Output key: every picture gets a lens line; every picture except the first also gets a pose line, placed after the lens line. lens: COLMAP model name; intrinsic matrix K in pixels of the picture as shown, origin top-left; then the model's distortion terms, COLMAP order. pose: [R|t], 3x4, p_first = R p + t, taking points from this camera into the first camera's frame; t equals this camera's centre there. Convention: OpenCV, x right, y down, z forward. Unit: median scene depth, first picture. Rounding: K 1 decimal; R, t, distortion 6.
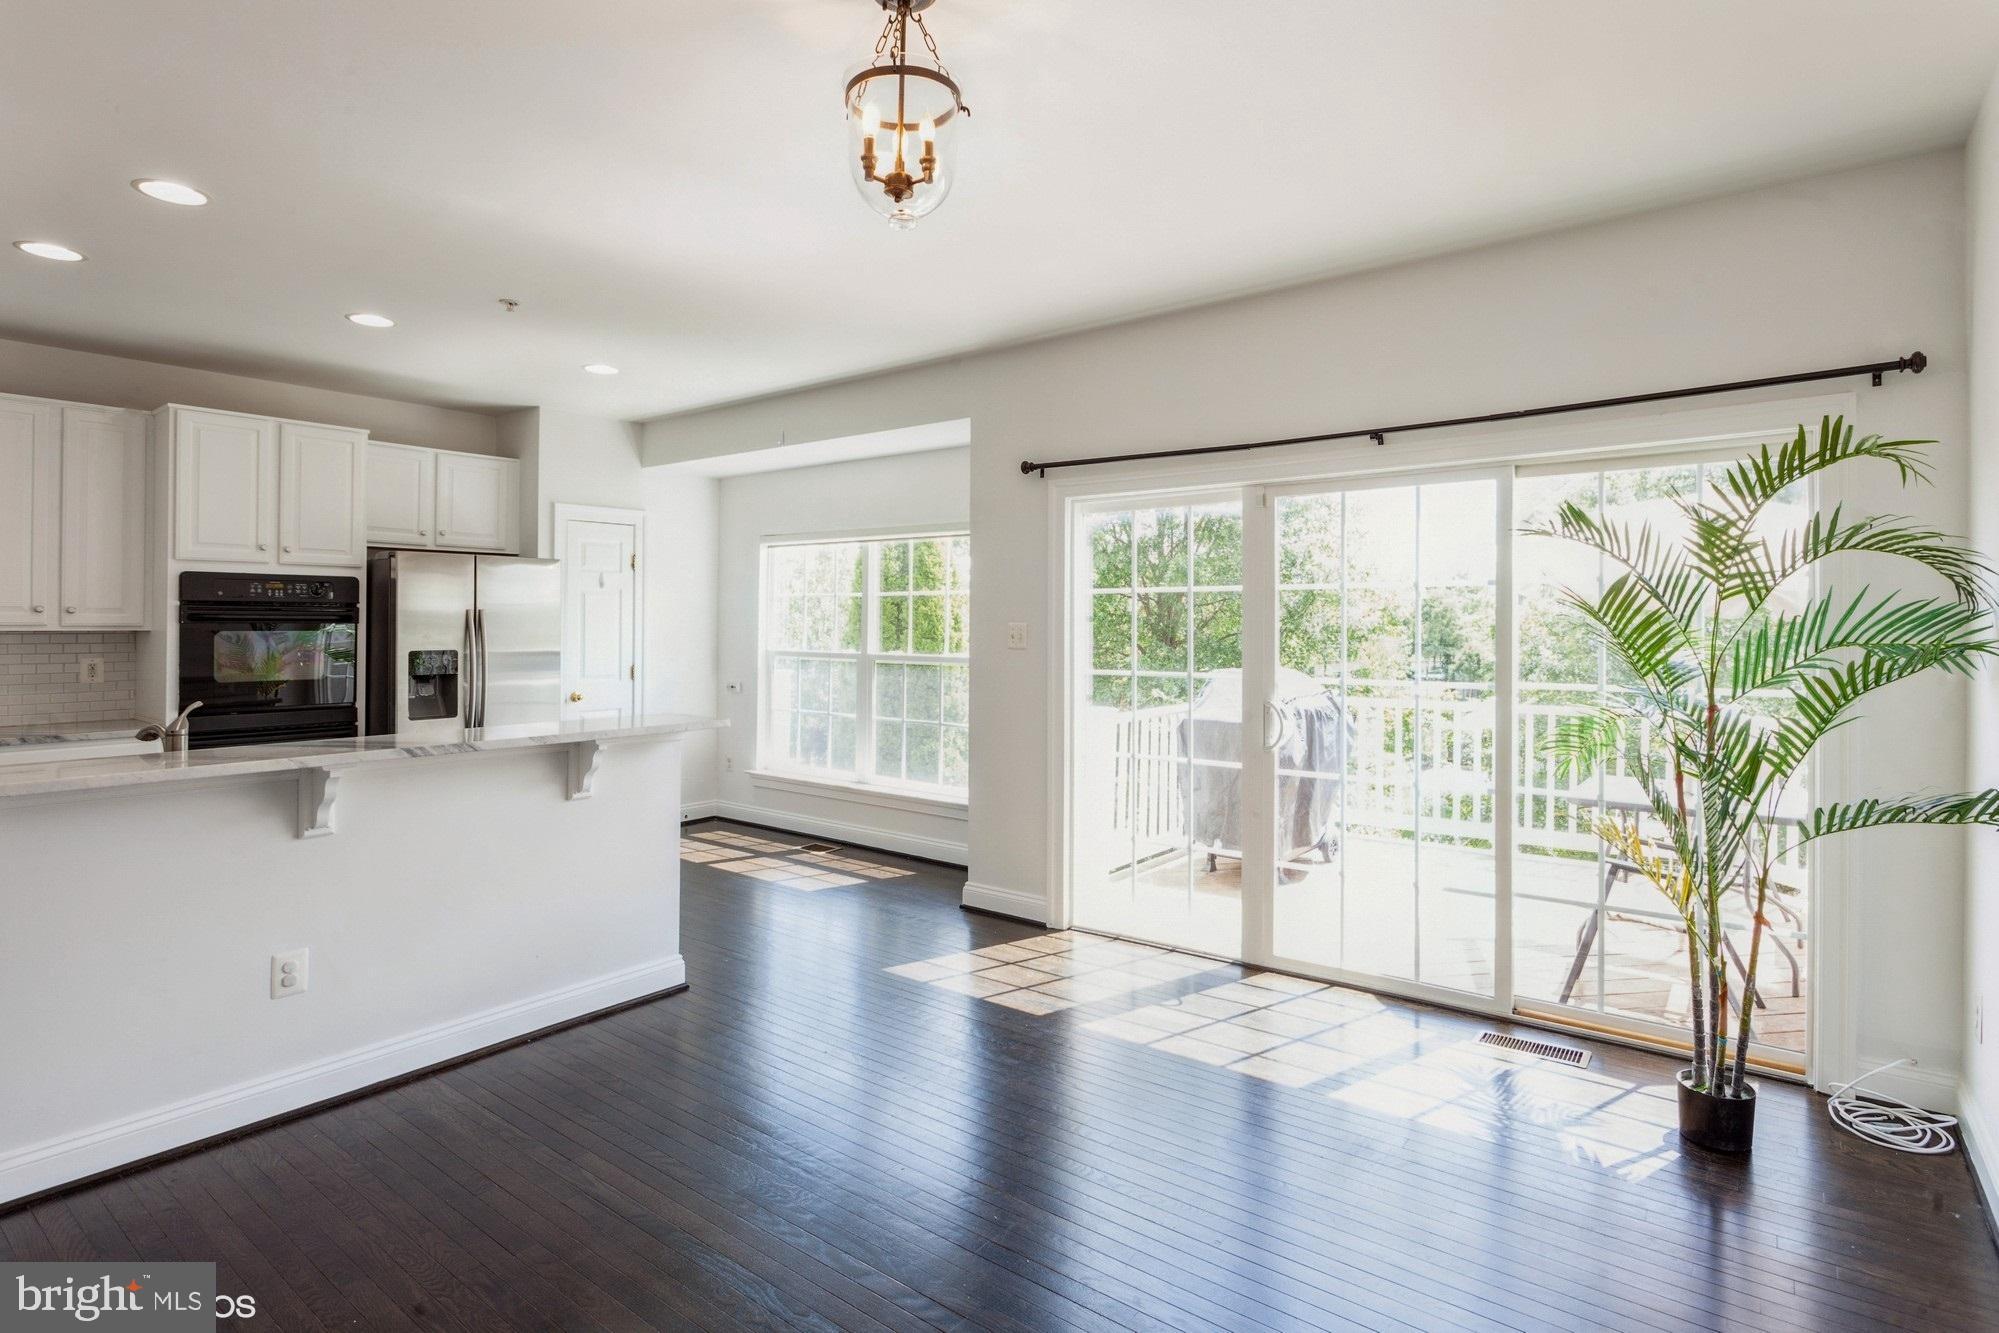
lens RADIAL K [[1007.1, 0, 1015.5], [0, 1007.1, 618.9], [0, 0, 1]] dist [-0.004790, -0.000140]
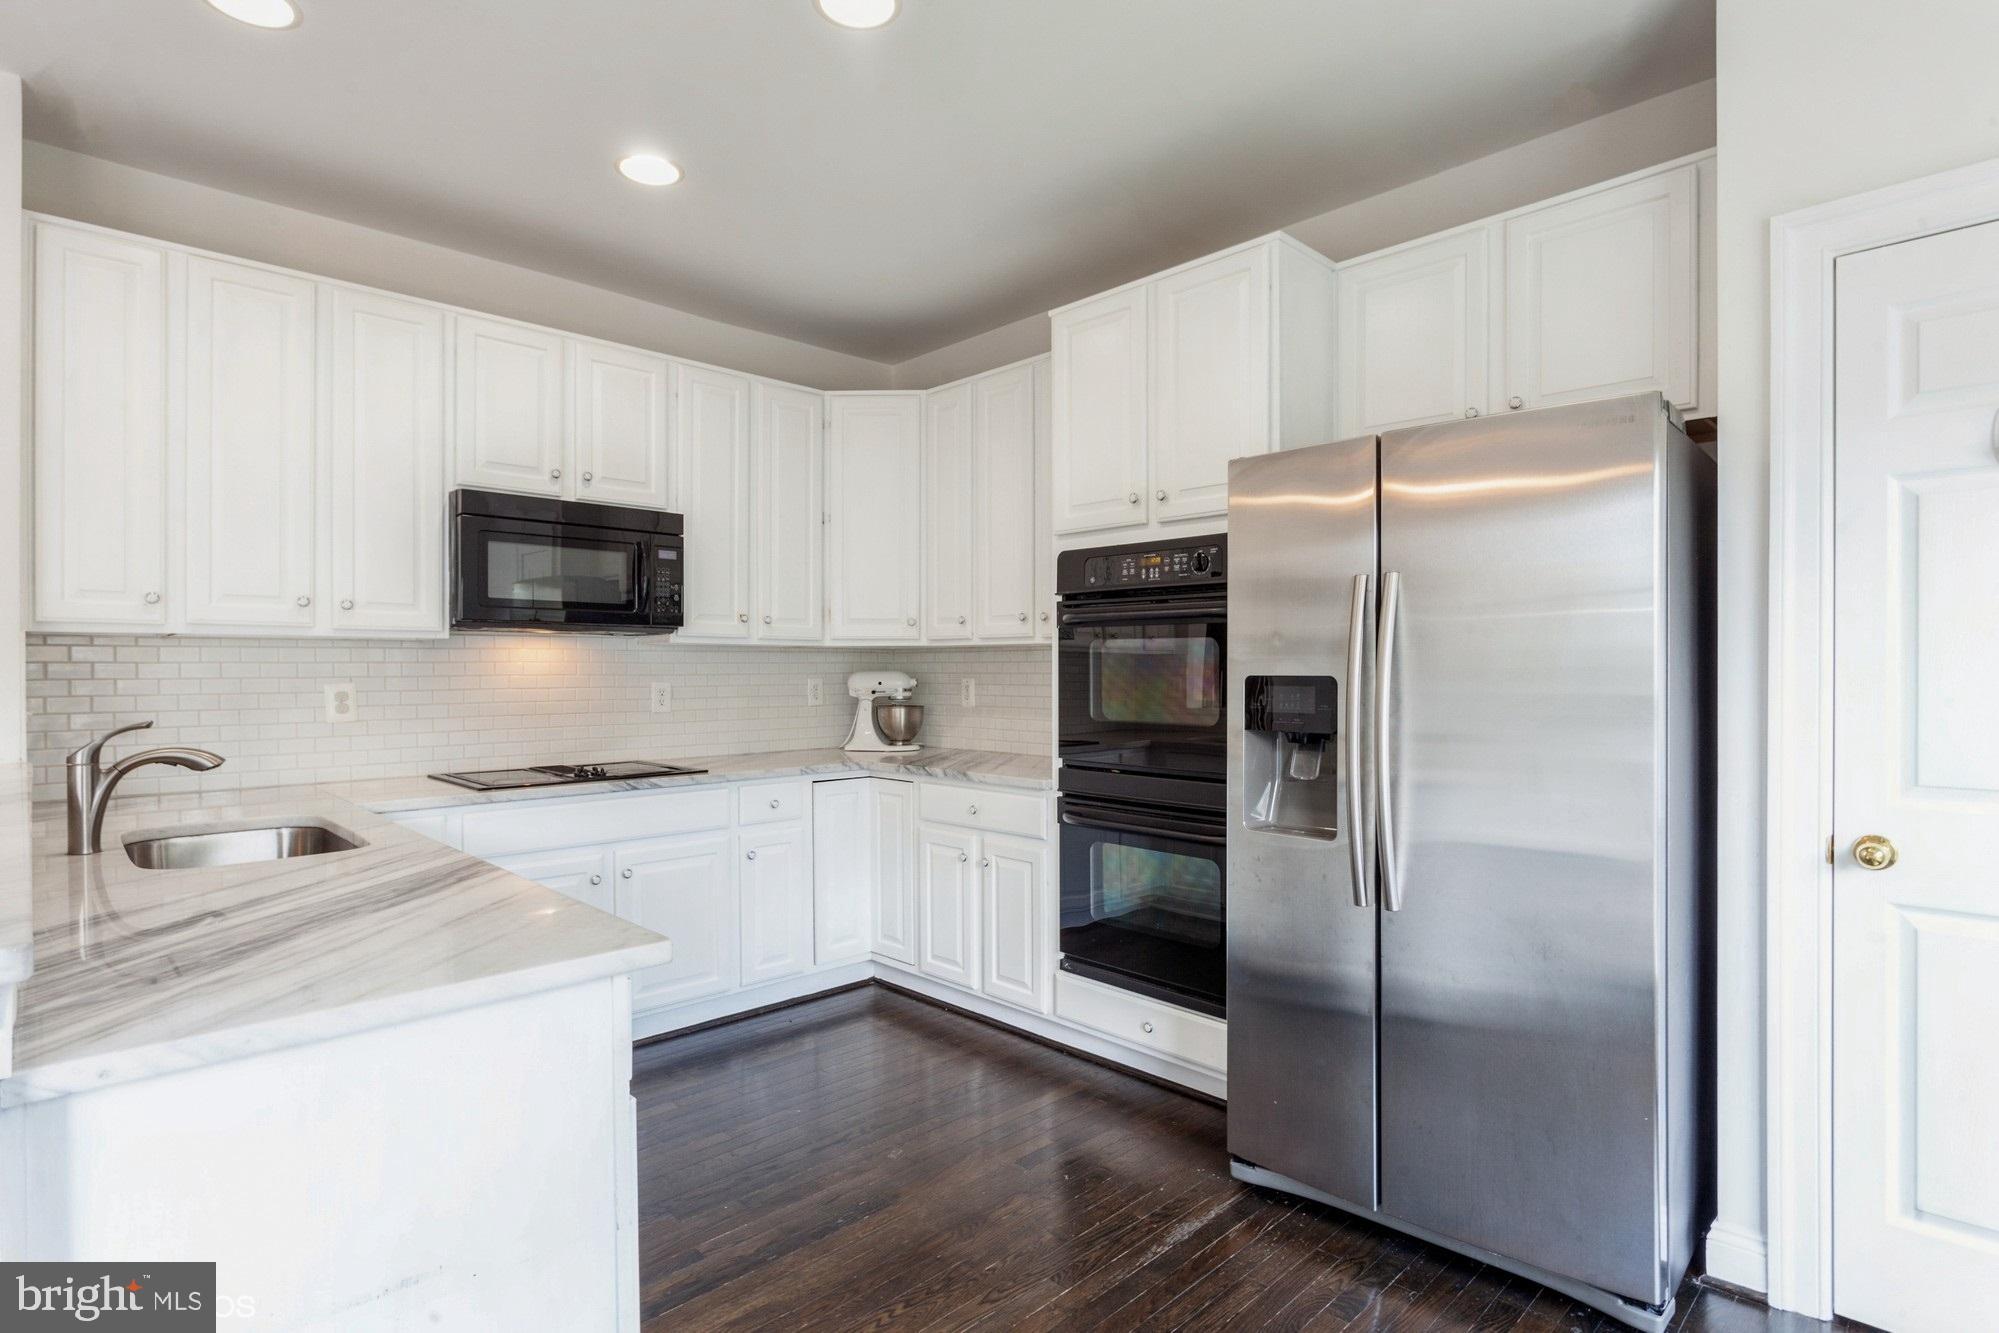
lens RADIAL K [[1018.6, 0, 993.9], [0, 1018.6, 676.6], [0, 0, 1]] dist [-0.014007, 0.001999]
pose [[-0.160758, 0.006769, -0.986971, -0.139892], [0.004097, 0.999972, 0.006190, 0.031605], [0.986985, -0.003049, -0.160781, 1.042852]]
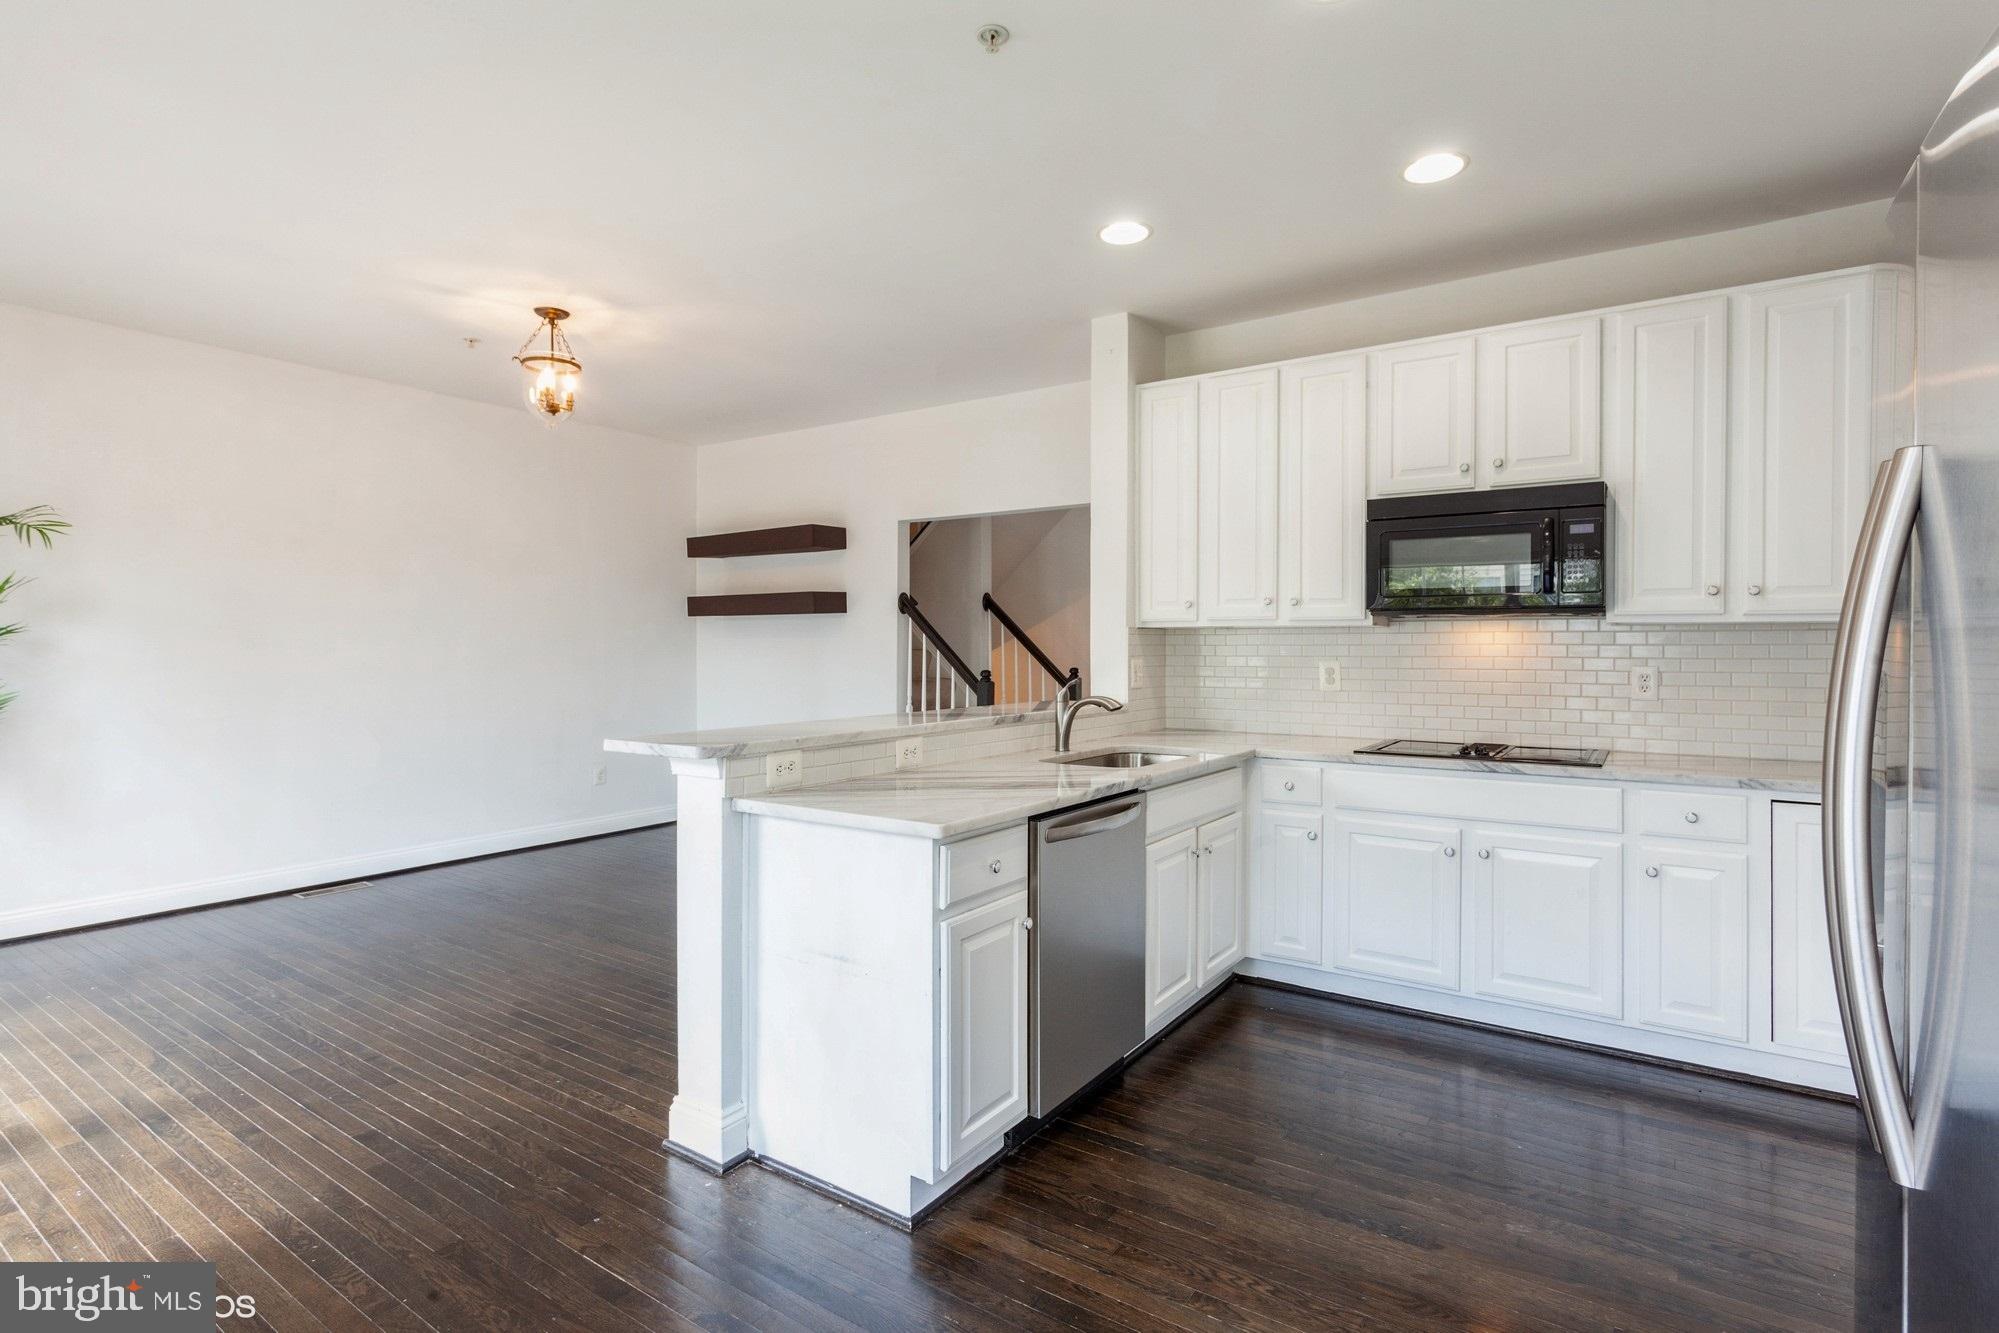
lens RADIAL K [[980.1, 0, 1008.5], [0, 980.1, 647.8], [0, 0, 1]] dist [0.002515, 0.000499]
pose [[-0.999014, -0.004817, -0.044129, -0.416309], [-0.004630, 0.999980, -0.004335, 0.031881], [0.044149, -0.004127, -0.999016, 1.335358]]
